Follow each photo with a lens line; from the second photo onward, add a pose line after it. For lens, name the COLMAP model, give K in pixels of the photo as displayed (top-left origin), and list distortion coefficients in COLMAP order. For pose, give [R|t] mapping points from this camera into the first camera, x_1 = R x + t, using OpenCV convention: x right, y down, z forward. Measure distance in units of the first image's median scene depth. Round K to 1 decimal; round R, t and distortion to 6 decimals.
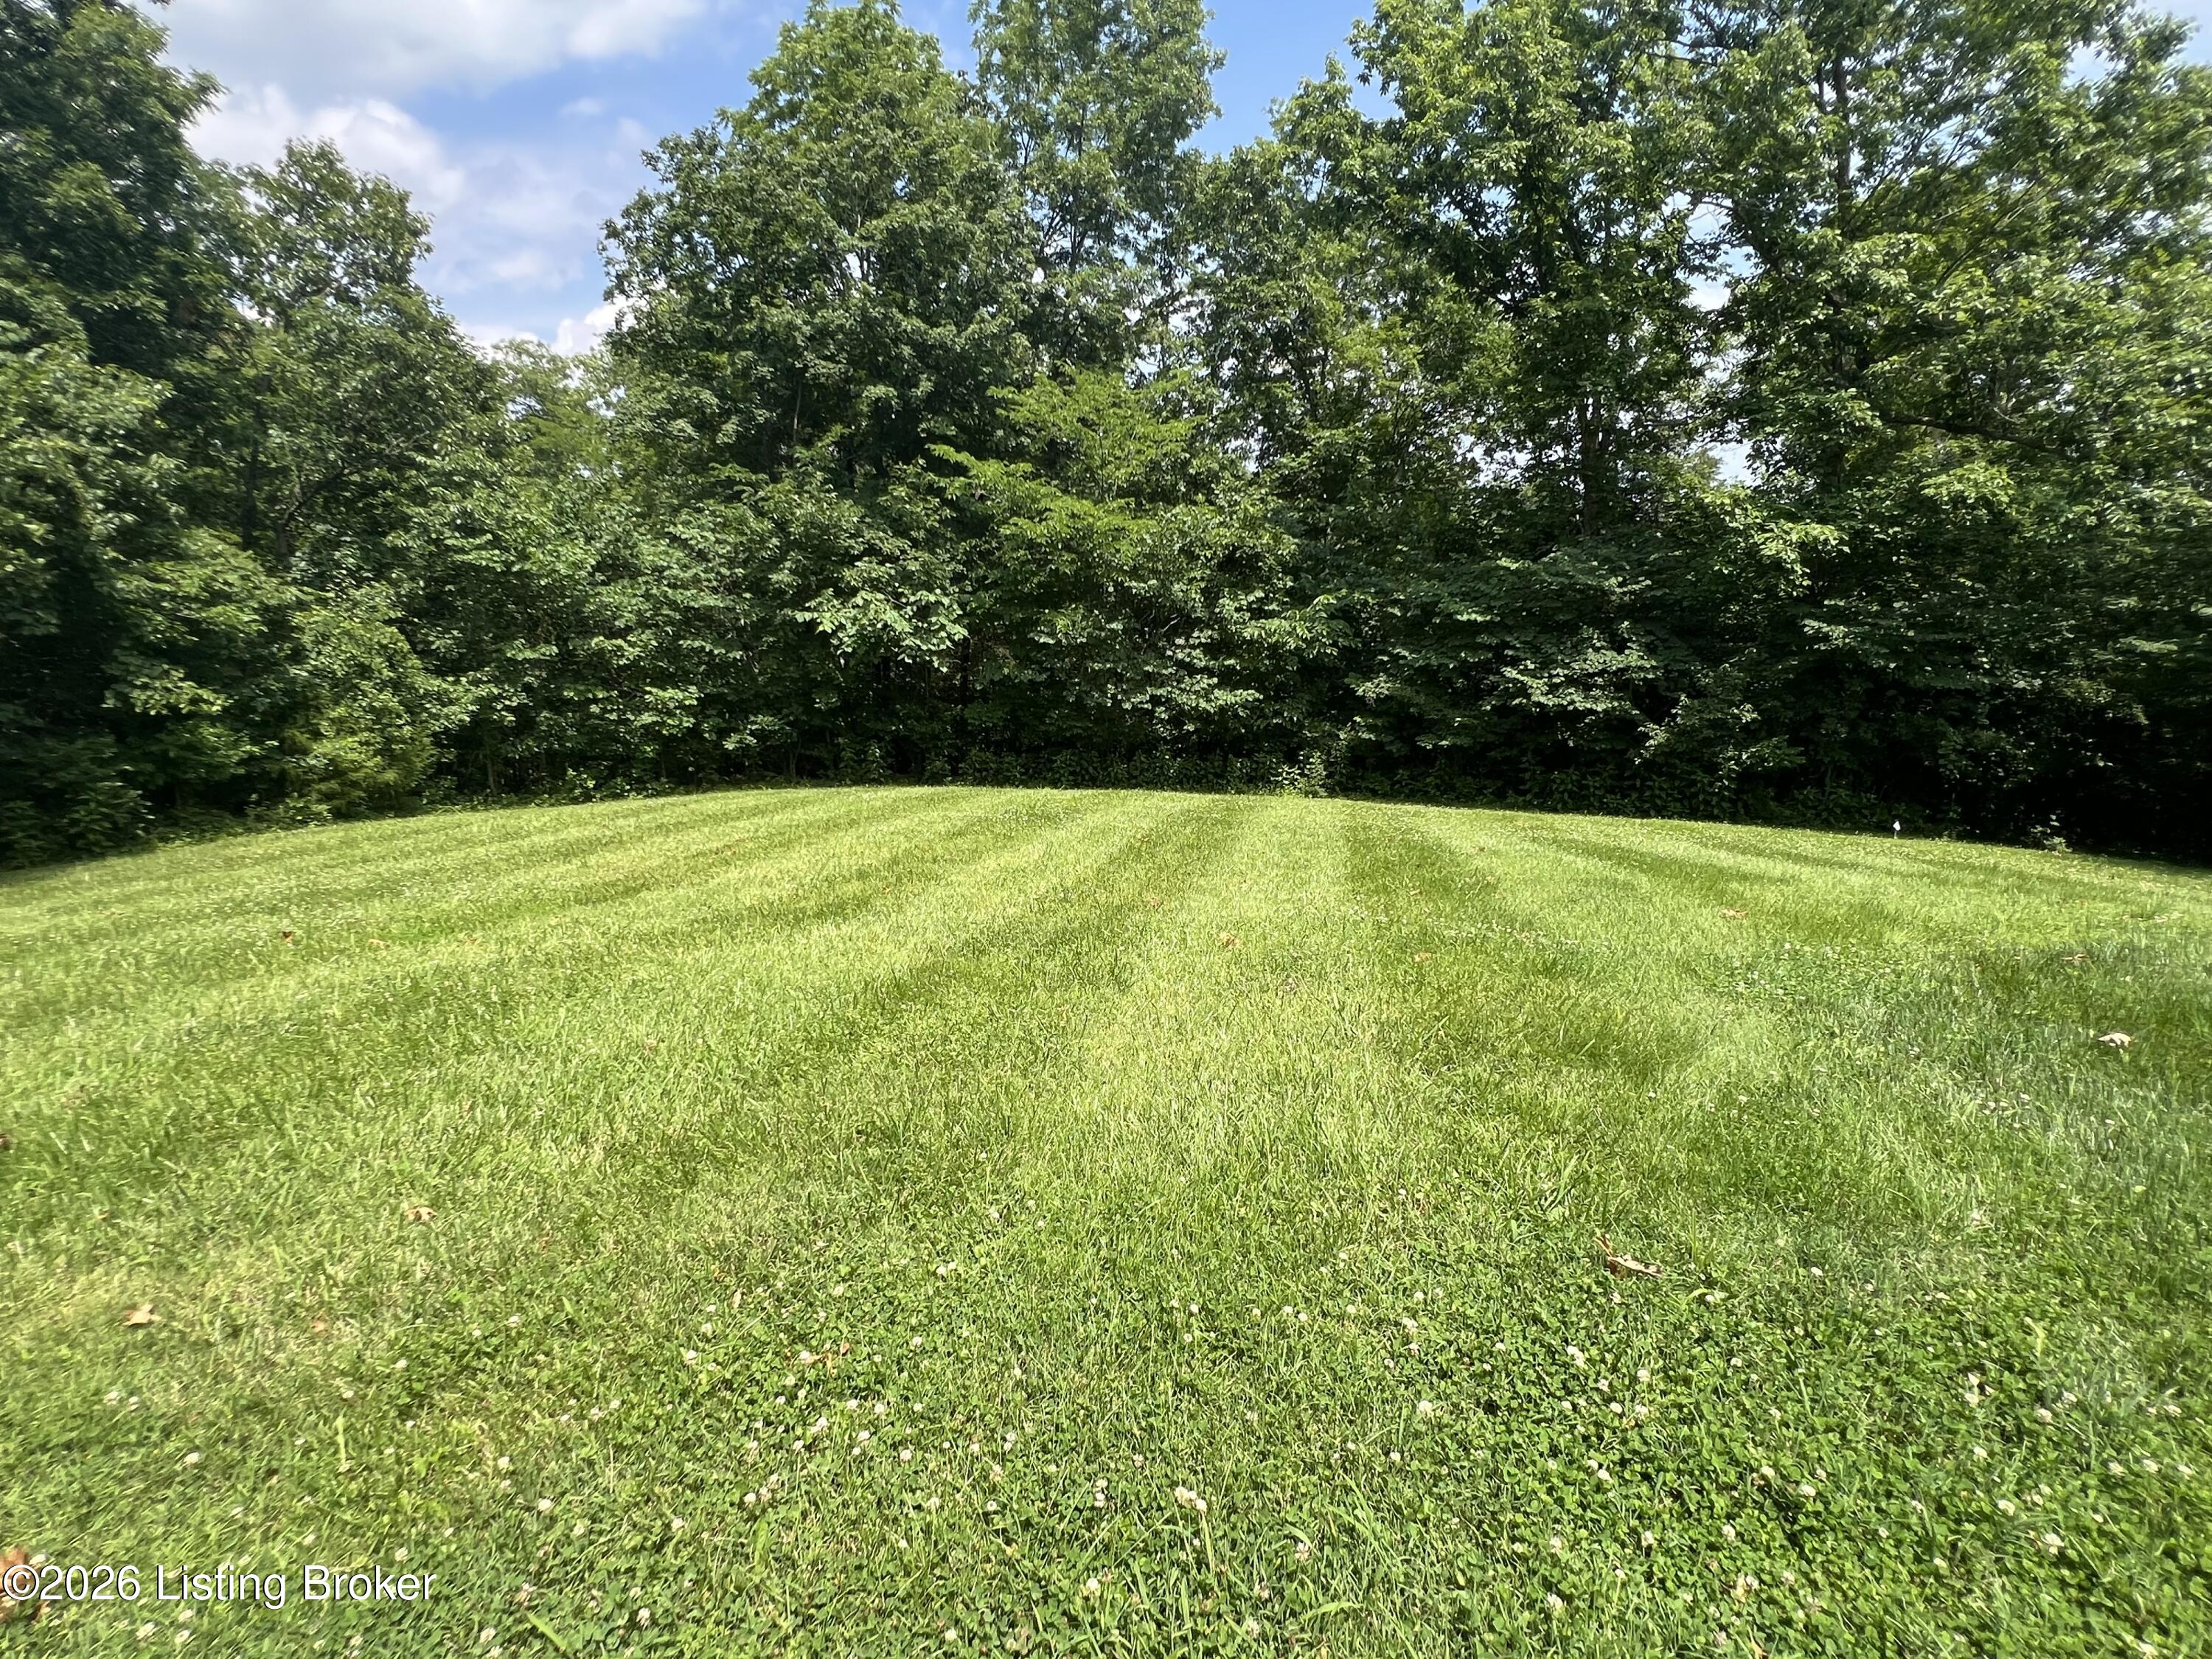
lens RADIAL K [[1053.9, 0, 1110.7], [0, 1053.9, 822.3], [0, 0, 1]] dist [0.002955, -0.000678]
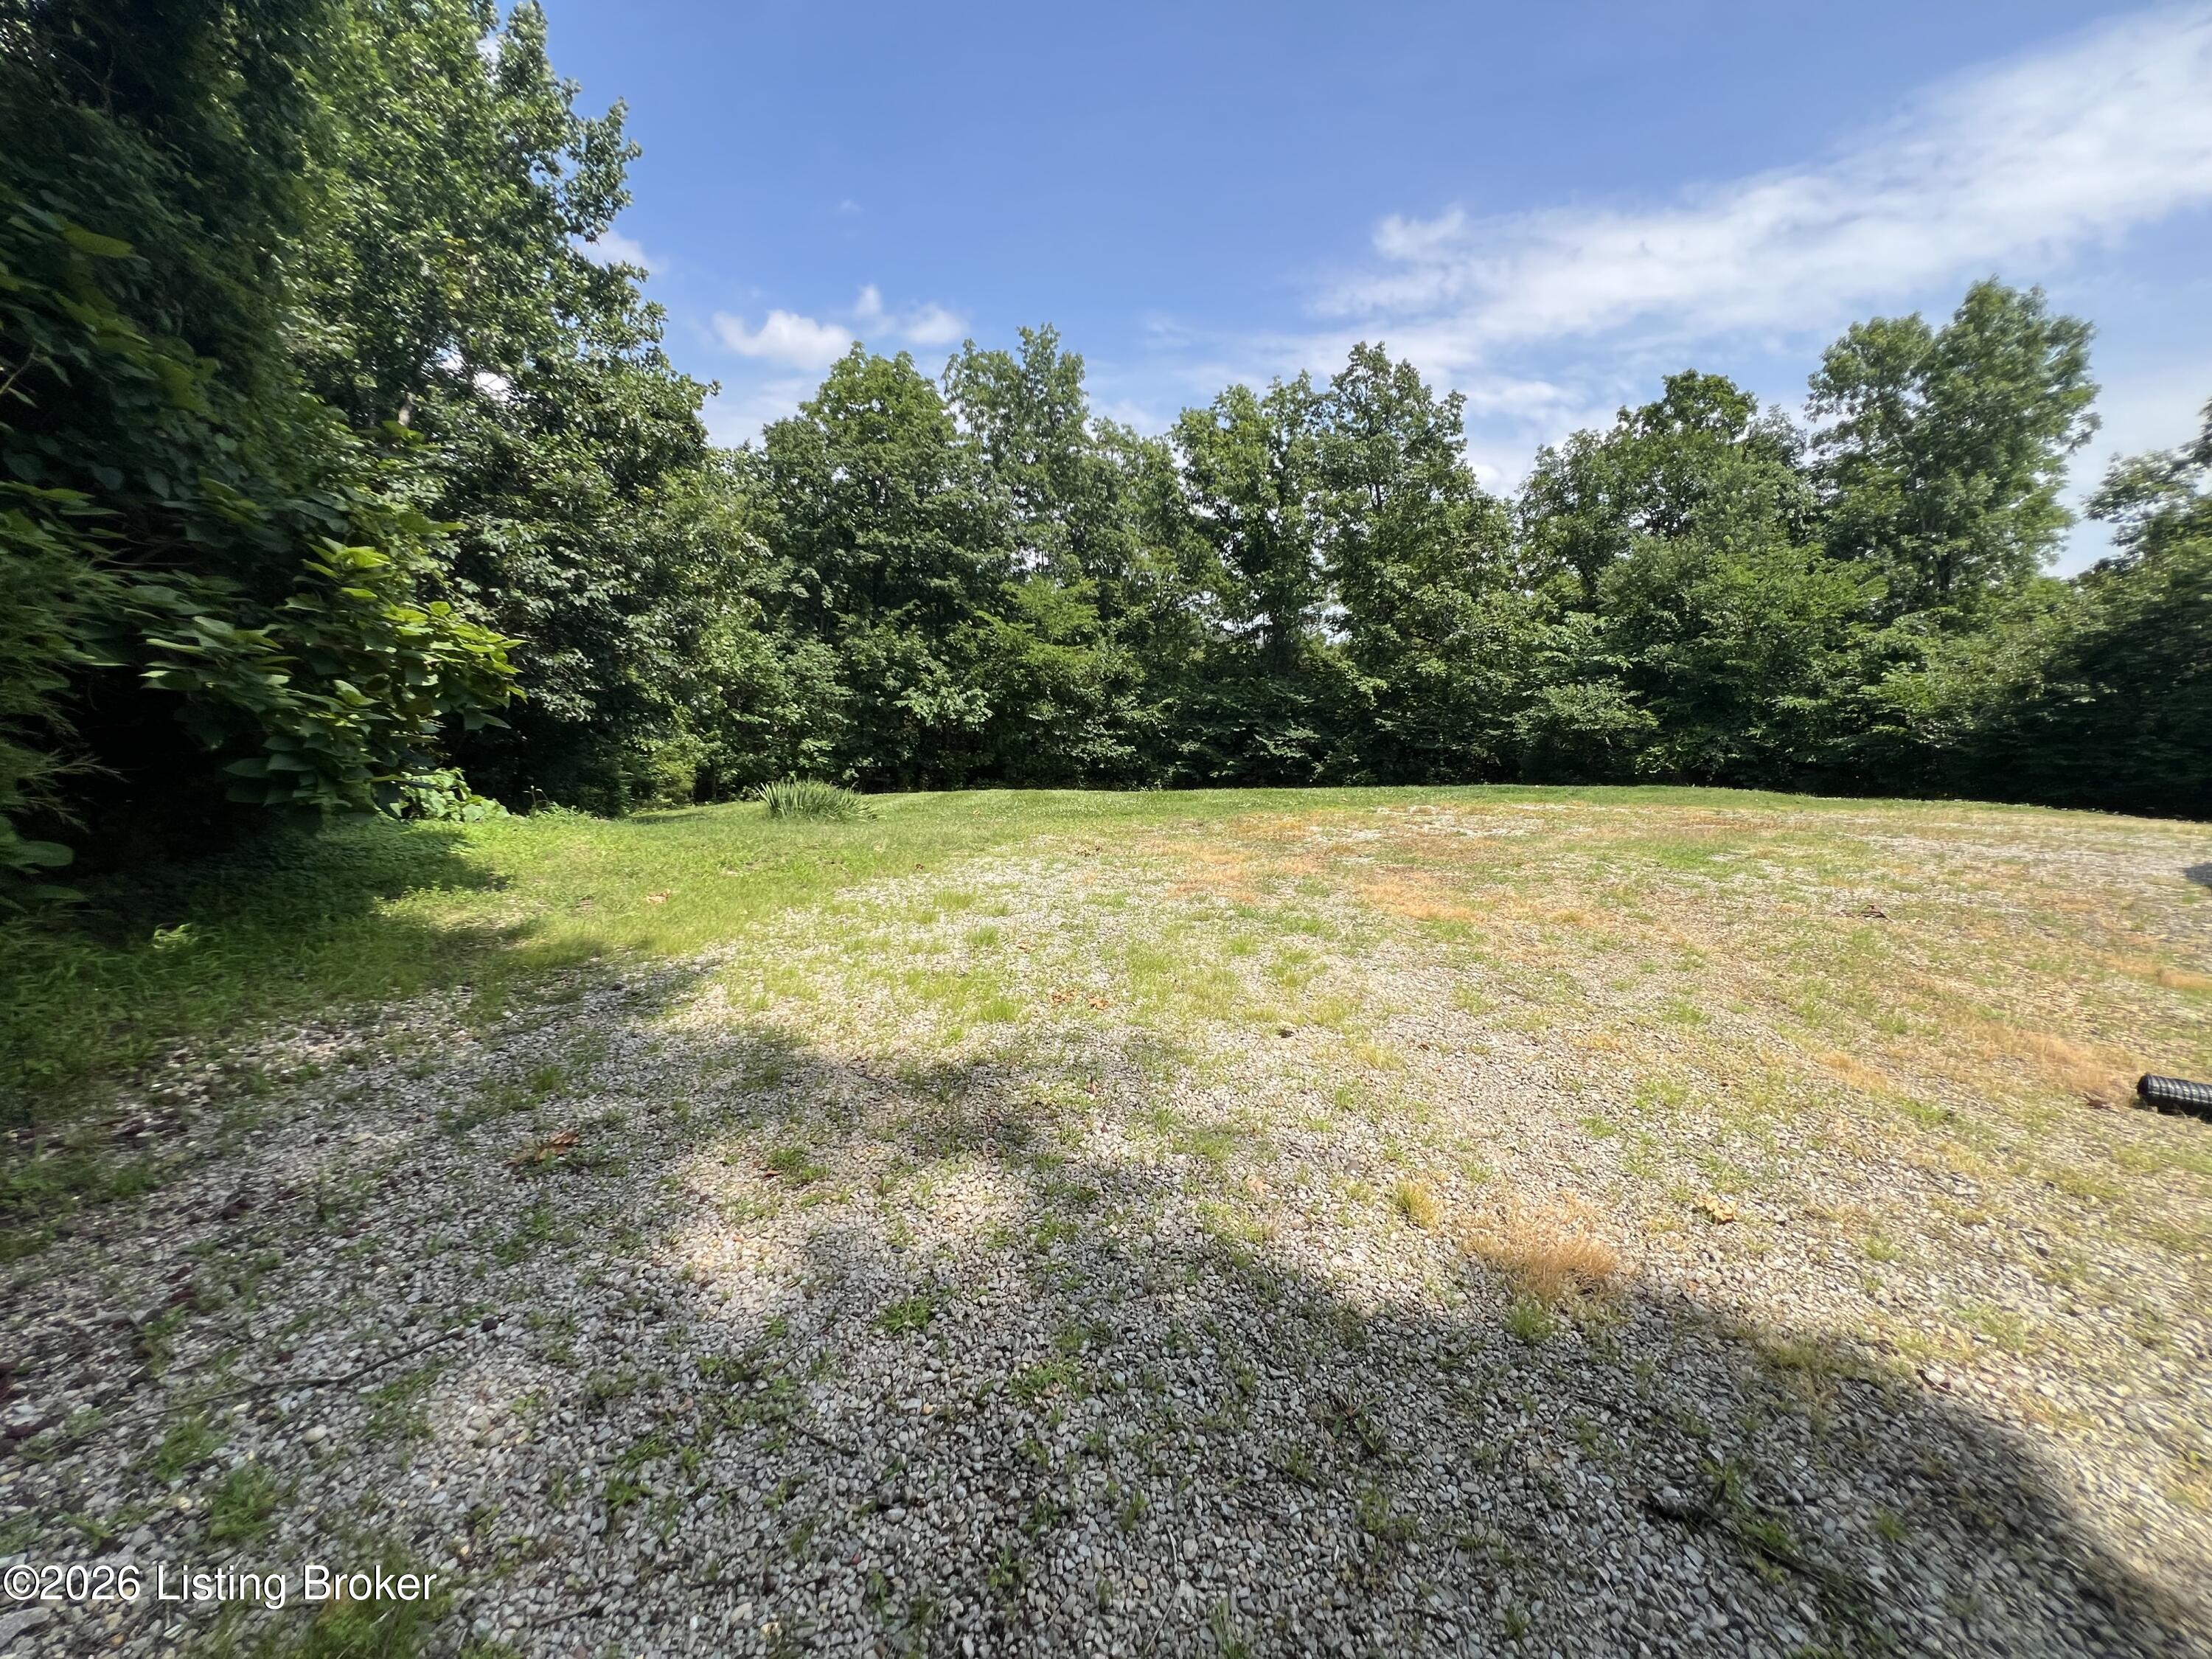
lens RADIAL K [[883.3, 0, 1101.2], [0, 883.3, 830.9], [0, 0, 1]] dist [0.003338, 0.000531]
pose [[0.950005, -0.013702, 0.311933, -0.447088], [0.028788, 0.998625, -0.043807, 0.105305], [-0.310904, 0.050597, 0.949094, -0.550691]]
